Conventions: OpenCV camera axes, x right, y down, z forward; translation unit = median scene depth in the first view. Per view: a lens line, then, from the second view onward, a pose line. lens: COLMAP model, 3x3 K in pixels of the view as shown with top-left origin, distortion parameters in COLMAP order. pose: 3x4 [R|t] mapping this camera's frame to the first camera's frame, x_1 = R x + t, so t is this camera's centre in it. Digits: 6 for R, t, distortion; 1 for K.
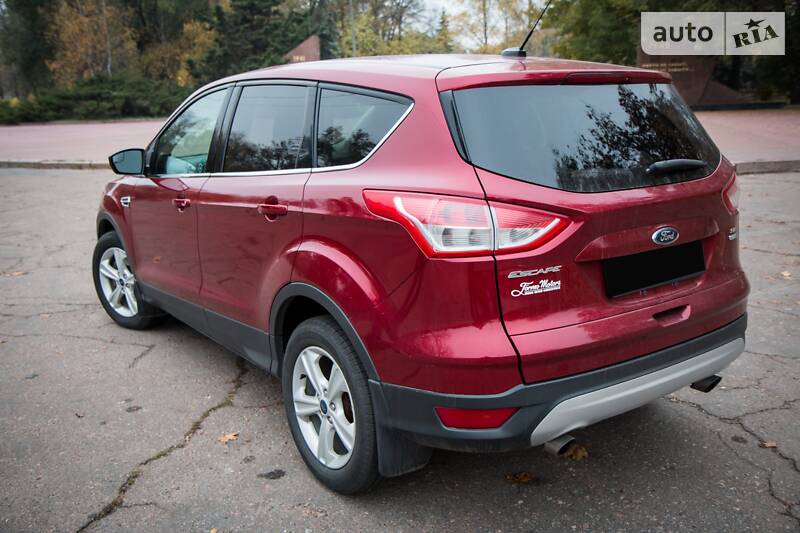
lens RADIAL K [[724.5, 0, 398.6], [0, 724.5, 270.2], [0, 0, 1]] dist [0.008382, 0.000000]
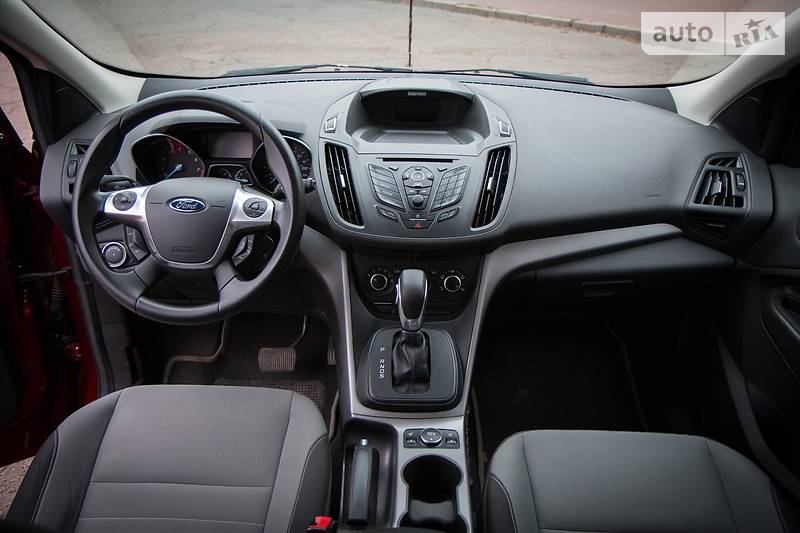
lens RADIAL K [[614.6, 0, 402.6], [0, 614.6, 270.3], [0, 0, 1]] dist [-0.094738, 0.089020]
pose [[0.803608, 0.313627, -0.505819, -0.013313], [-0.172248, 0.936075, 0.306747, -0.351747], [0.569689, -0.159378, 0.806259, 1.530520]]
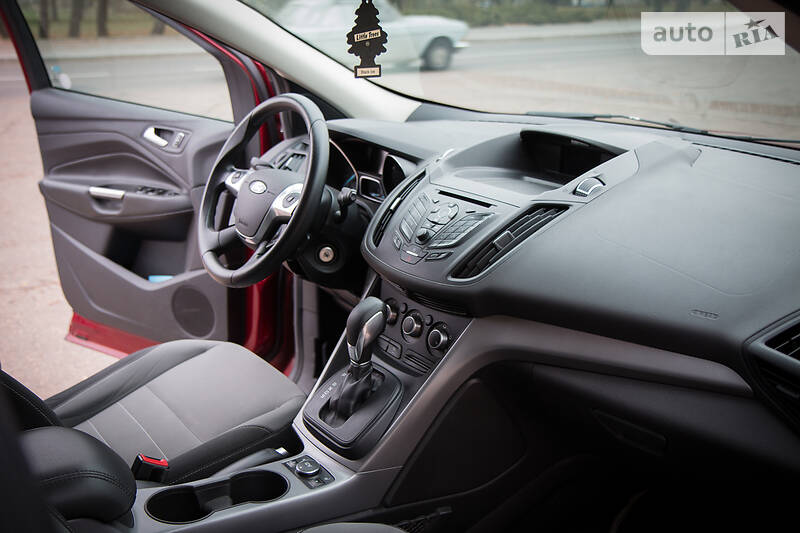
lens RADIAL K [[803.7, 0, 403.5], [0, 803.7, 262.5], [0, 0, 1]] dist [-0.028437, 0.000000]
pose [[0.015120, 0.332115, -0.943118, 0.275715], [-0.225153, 0.920132, 0.320411, -0.418021], [0.974206, 0.207501, 0.088690, 1.867834]]
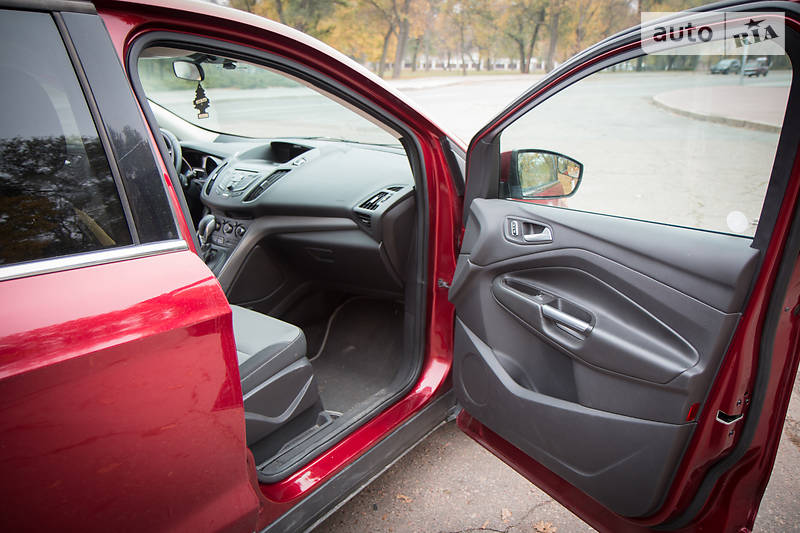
lens RADIAL K [[636.8, 0, 394.4], [0, 636.8, 262.3], [0, 0, 1]] dist [-0.050684, 0.011594]
pose [[0.317936, 0.303454, -0.898238, 0.774703], [-0.229523, 0.943851, 0.237623, -0.446369], [0.919911, 0.130617, 0.369734, 1.809830]]
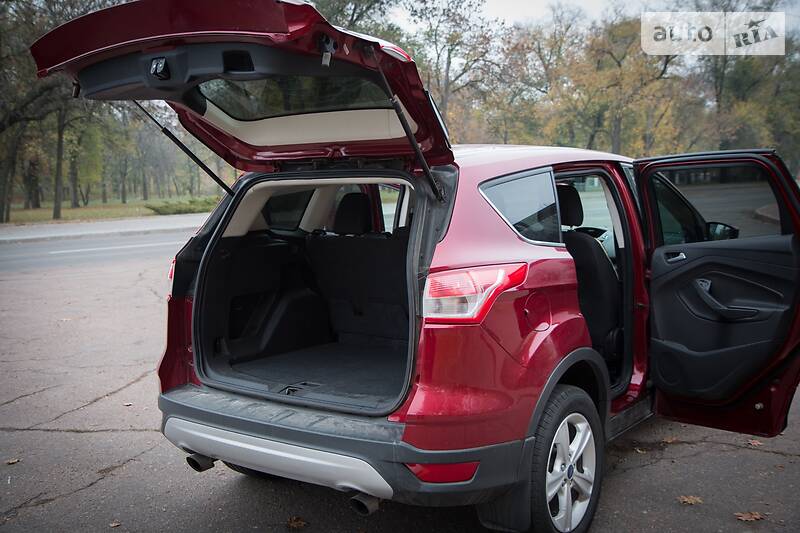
lens RADIAL K [[832.6, 0, 417.2], [0, 832.6, 272.7], [0, 0, 1]] dist [0.052098, 0.000000]
pose [[0.328936, 0.116105, -0.937188, 1.712096], [-0.207933, 0.976962, 0.048051, -0.232742], [0.921176, 0.179067, 0.345500, 0.805446]]
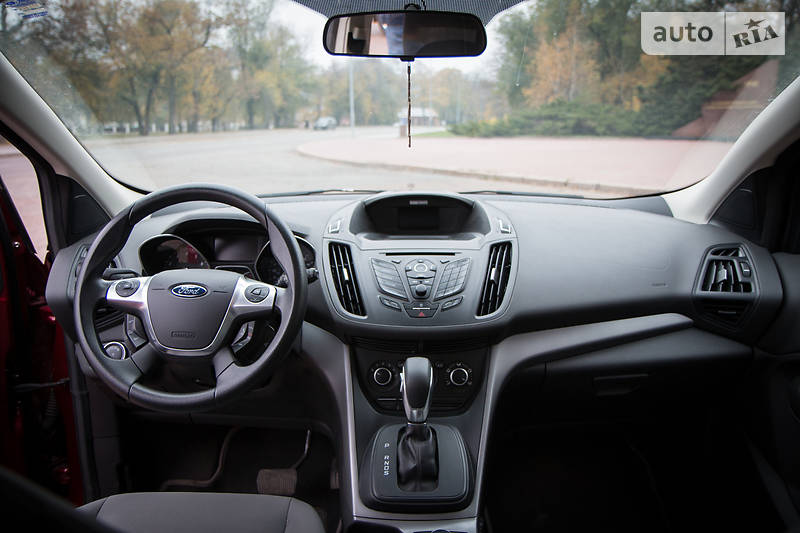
lens RADIAL K [[614.6, 0, 399.8], [0, 614.6, 270.4], [0, 0, 1]] dist [-0.094738, 0.089020]
pose [[0.797208, 0.155826, -0.583247, -0.000818], [-0.150994, 0.986874, 0.057278, -0.298316], [0.584517, 0.042404, 0.810273, 1.535785]]
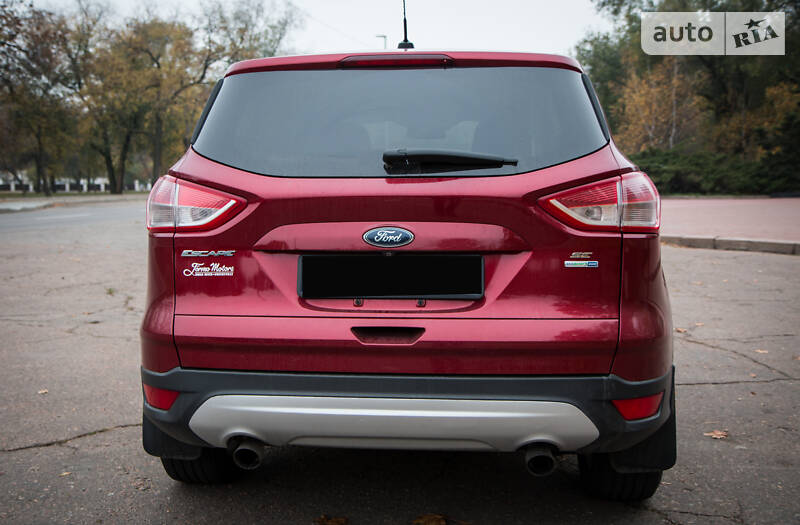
lens RADIAL K [[832.6, 0, 402.2], [0, 832.6, 280.9], [0, 0, 1]] dist [0.052098, 0.000000]
pose [[0.763054, 0.090449, -0.639975, 1.036818], [-0.159687, 0.985846, -0.051066, 0.050513], [0.626297, 0.141162, 0.766697, 0.298406]]
